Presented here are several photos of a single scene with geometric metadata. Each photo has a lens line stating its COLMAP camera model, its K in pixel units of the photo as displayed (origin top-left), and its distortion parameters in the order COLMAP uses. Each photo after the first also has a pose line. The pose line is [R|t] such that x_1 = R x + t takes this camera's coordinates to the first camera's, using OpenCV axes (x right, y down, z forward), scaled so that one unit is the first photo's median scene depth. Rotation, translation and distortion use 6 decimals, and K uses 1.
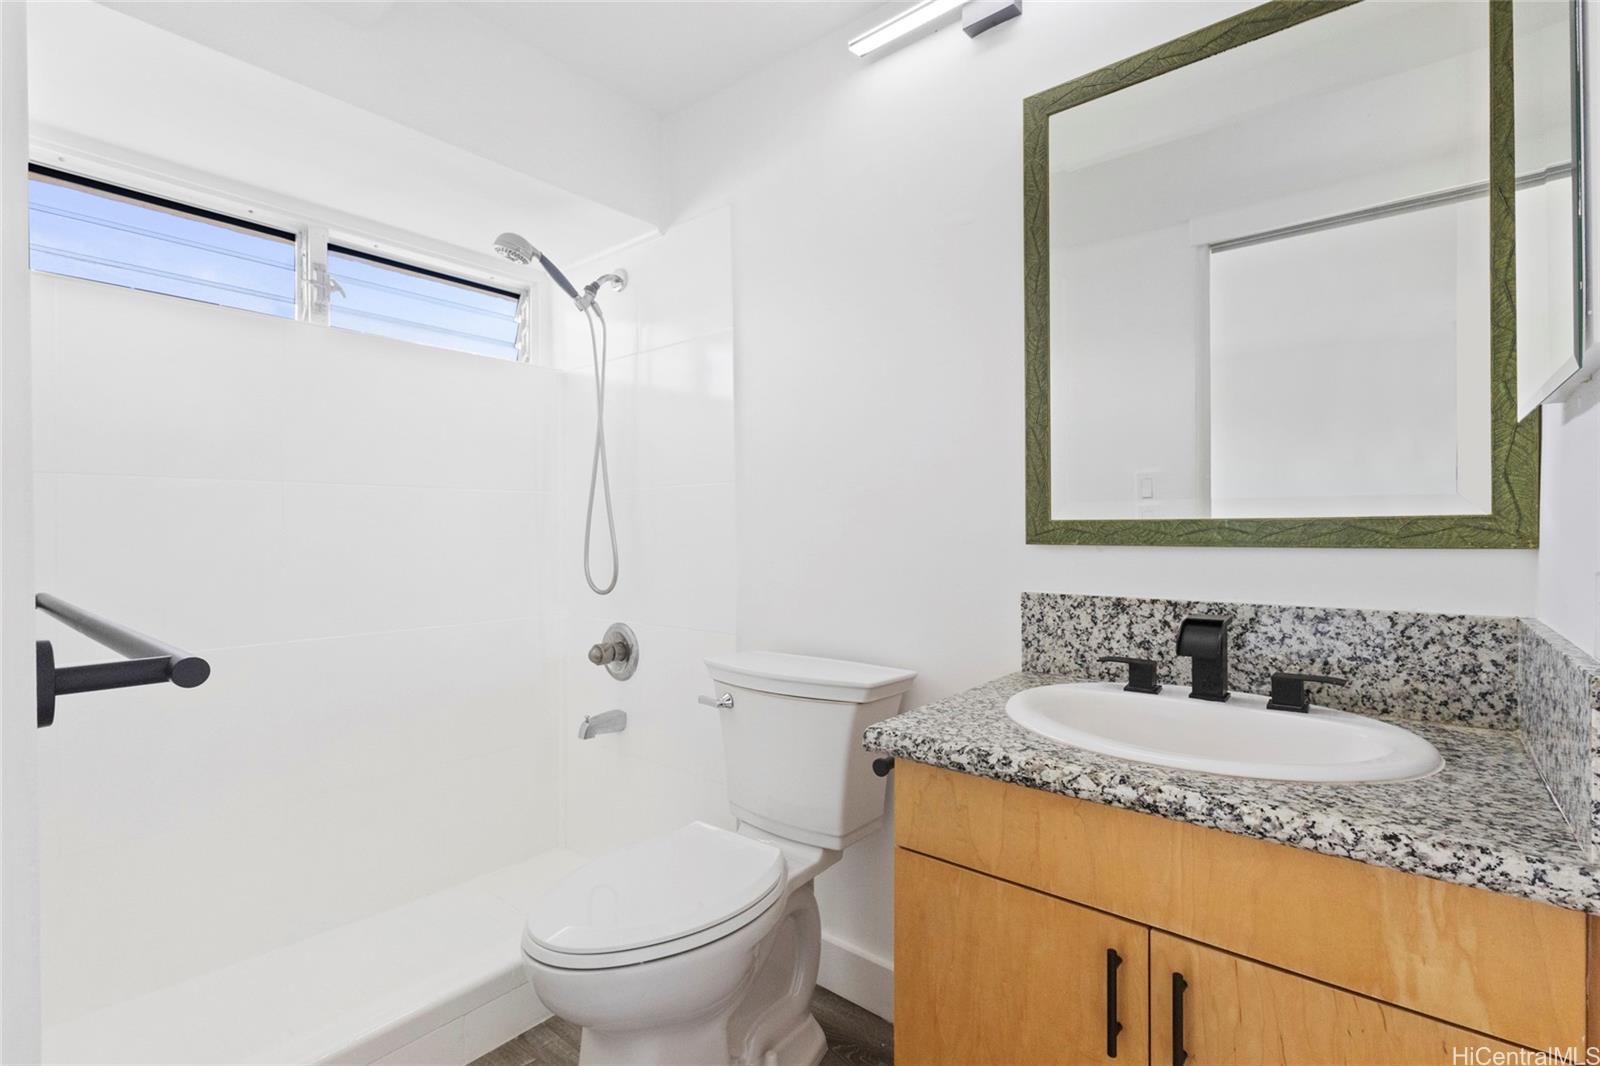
lens RADIAL K [[738.4, 0, 798.7], [0, 738.4, 537.0], [0, 0, 1]] dist [0.002809, 0.000982]
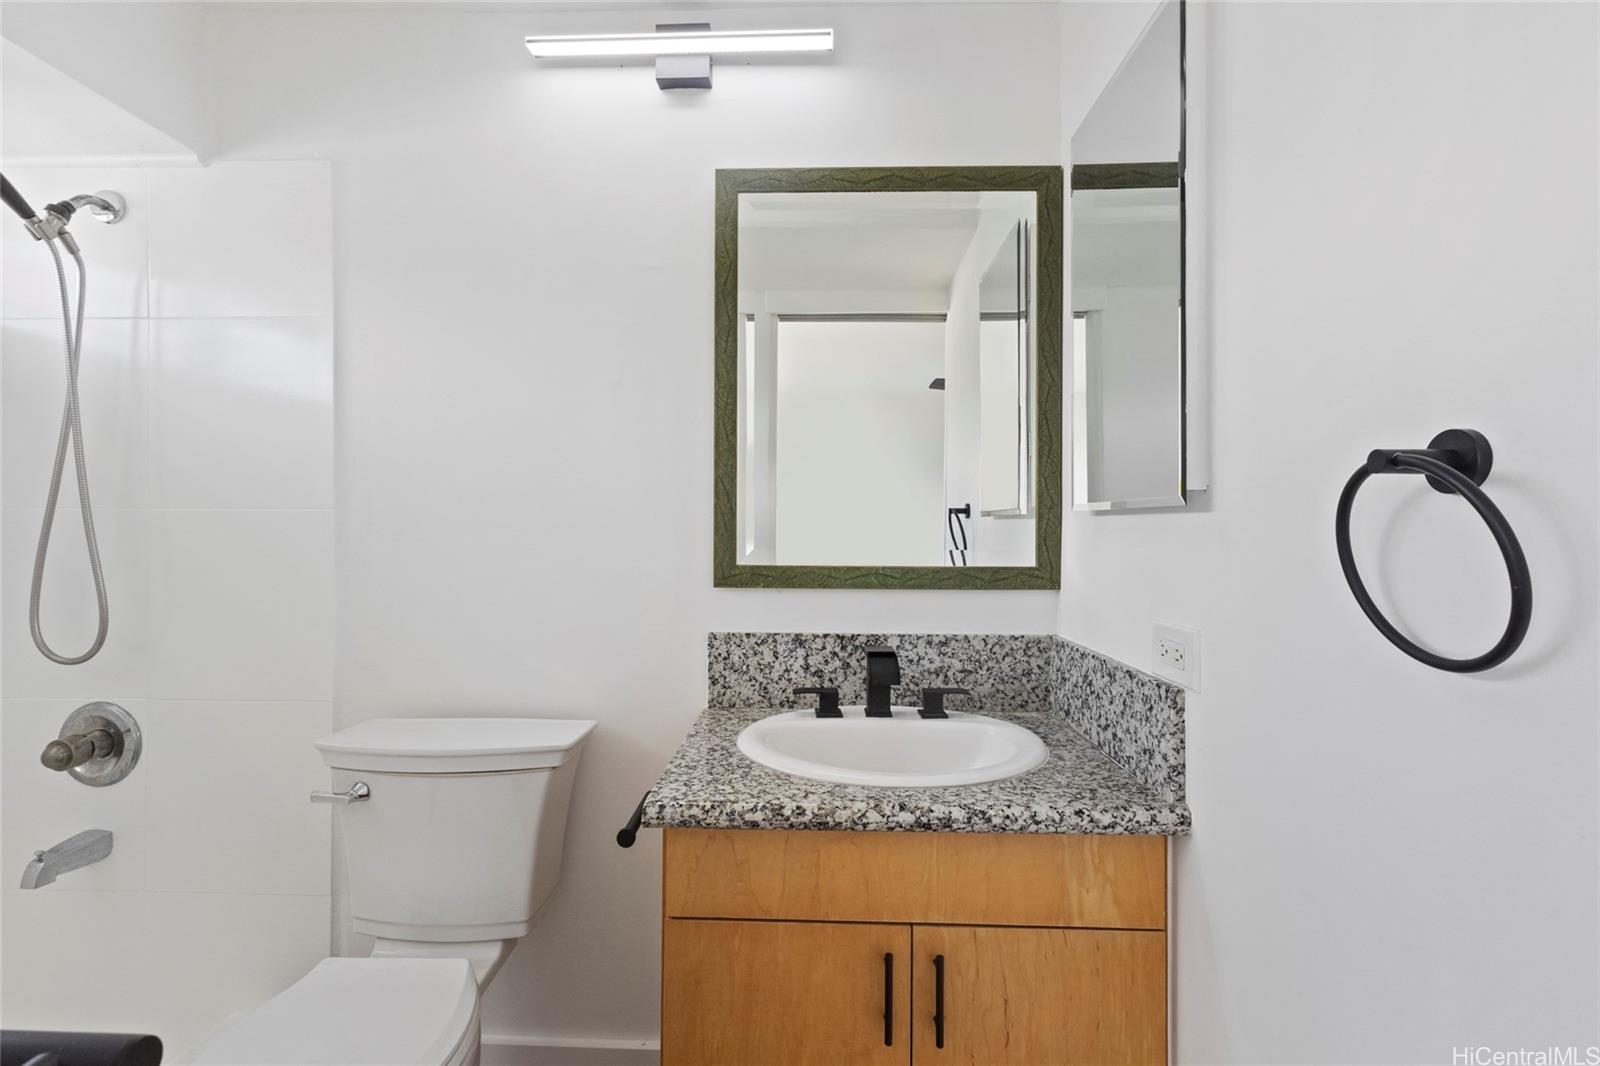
lens RADIAL K [[733.4, 0, 800.0], [0, 733.4, 533.0], [0, 0, 1]] dist [0.001571, -0.000225]
pose [[0.789343, 0.007325, 0.613909, -0.330328], [-0.001832, 0.999952, -0.009576, -0.080080], [-0.613950, 0.006434, 0.789319, 0.130485]]
